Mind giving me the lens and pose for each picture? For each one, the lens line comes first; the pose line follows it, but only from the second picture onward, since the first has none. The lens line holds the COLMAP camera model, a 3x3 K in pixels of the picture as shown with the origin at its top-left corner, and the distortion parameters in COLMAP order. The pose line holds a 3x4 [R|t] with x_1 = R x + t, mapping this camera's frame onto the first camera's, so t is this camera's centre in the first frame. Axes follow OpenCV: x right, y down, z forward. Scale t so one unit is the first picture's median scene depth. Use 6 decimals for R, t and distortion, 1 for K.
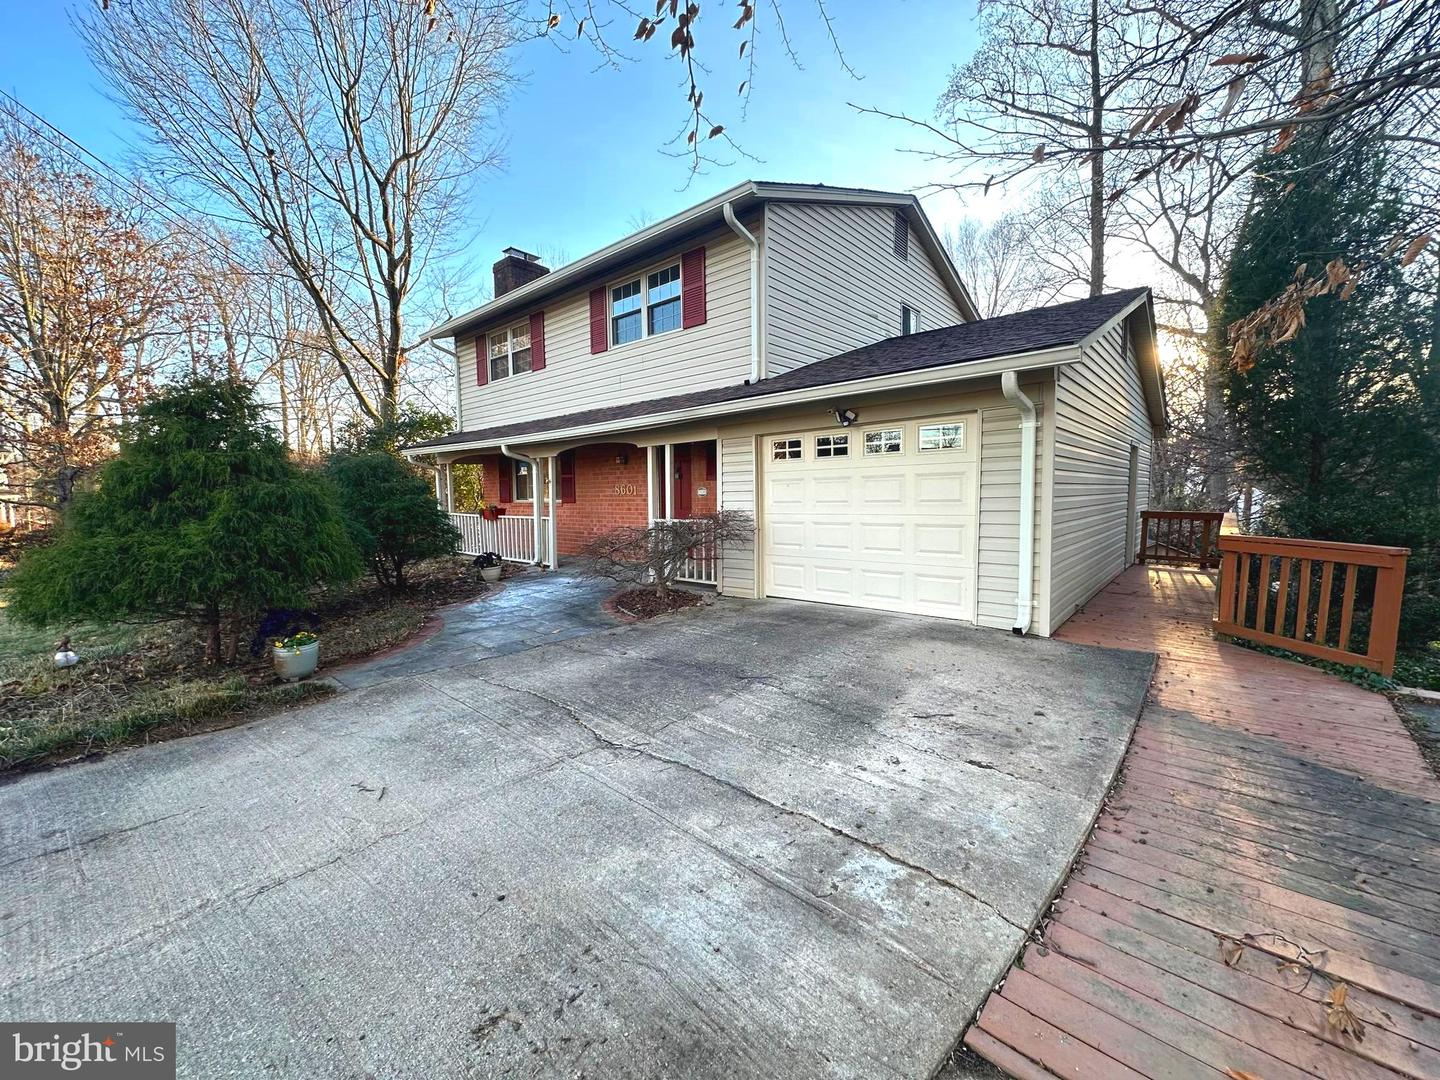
lens RADIAL K [[575.7, 0, 718.1], [0, 575.7, 544.5], [0, 0, 1]] dist [-0.000816, 0.000212]
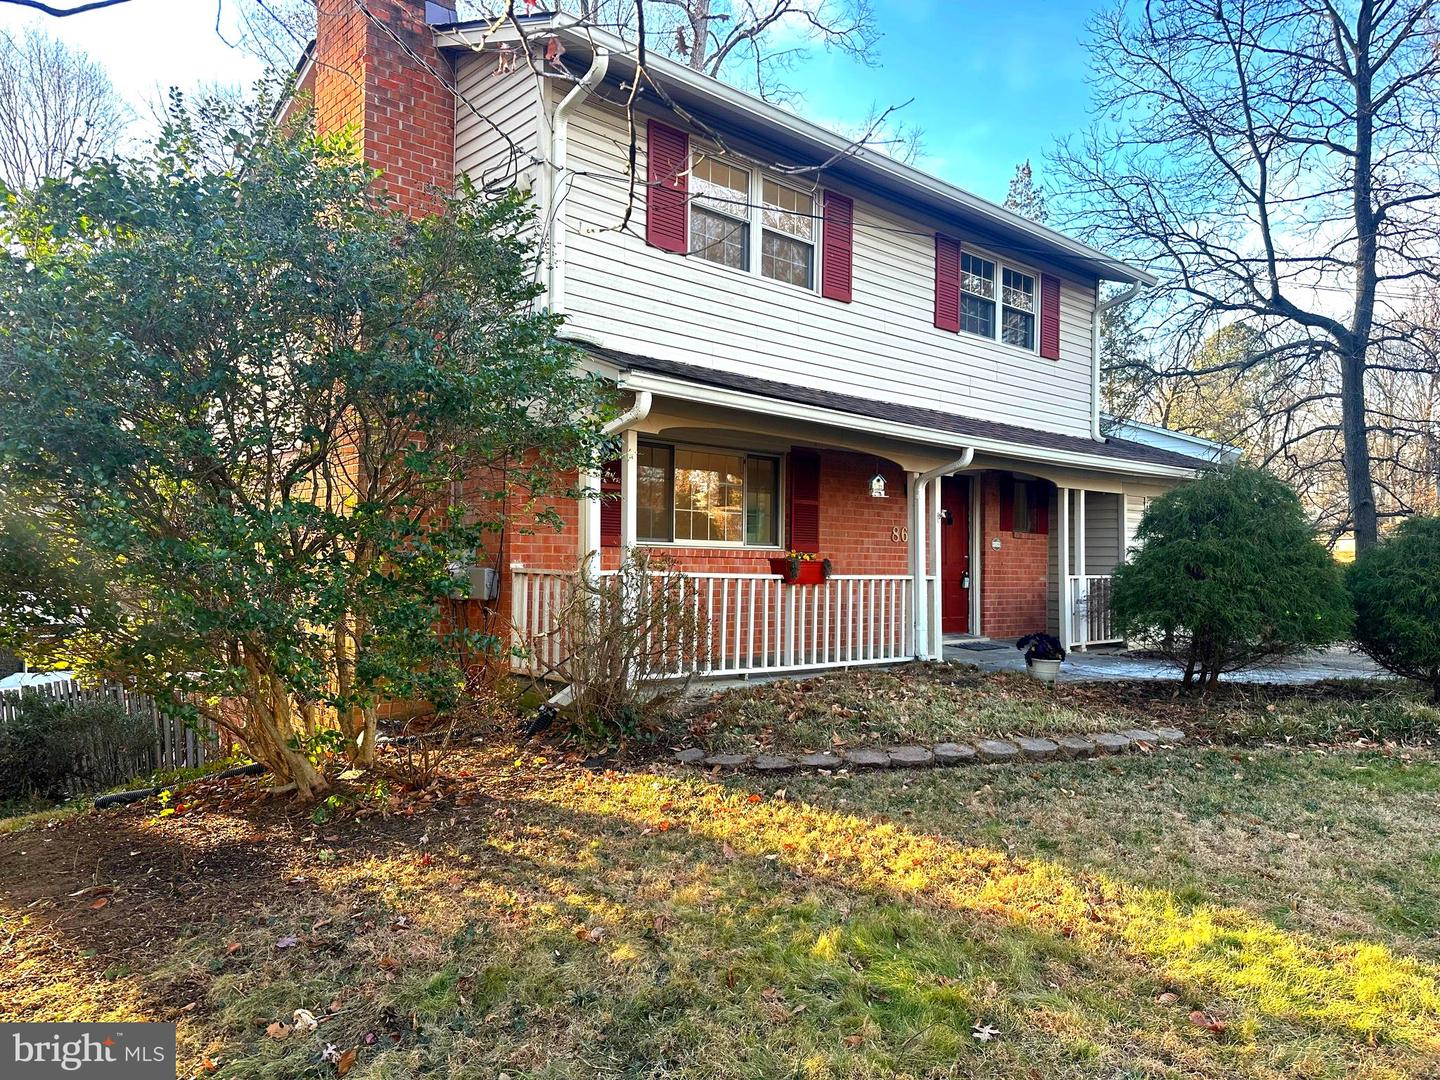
lens RADIAL K [[1010.1, 0, 719.4], [0, 1010.1, 539.8], [0, 0, 1]] dist [0.001255, 0.000222]
pose [[0.104713, 0.034809, 0.993893, -1.394454], [0.073216, 0.996405, -0.042611, -0.060755], [-0.991804, 0.077230, 0.101788, 1.166439]]
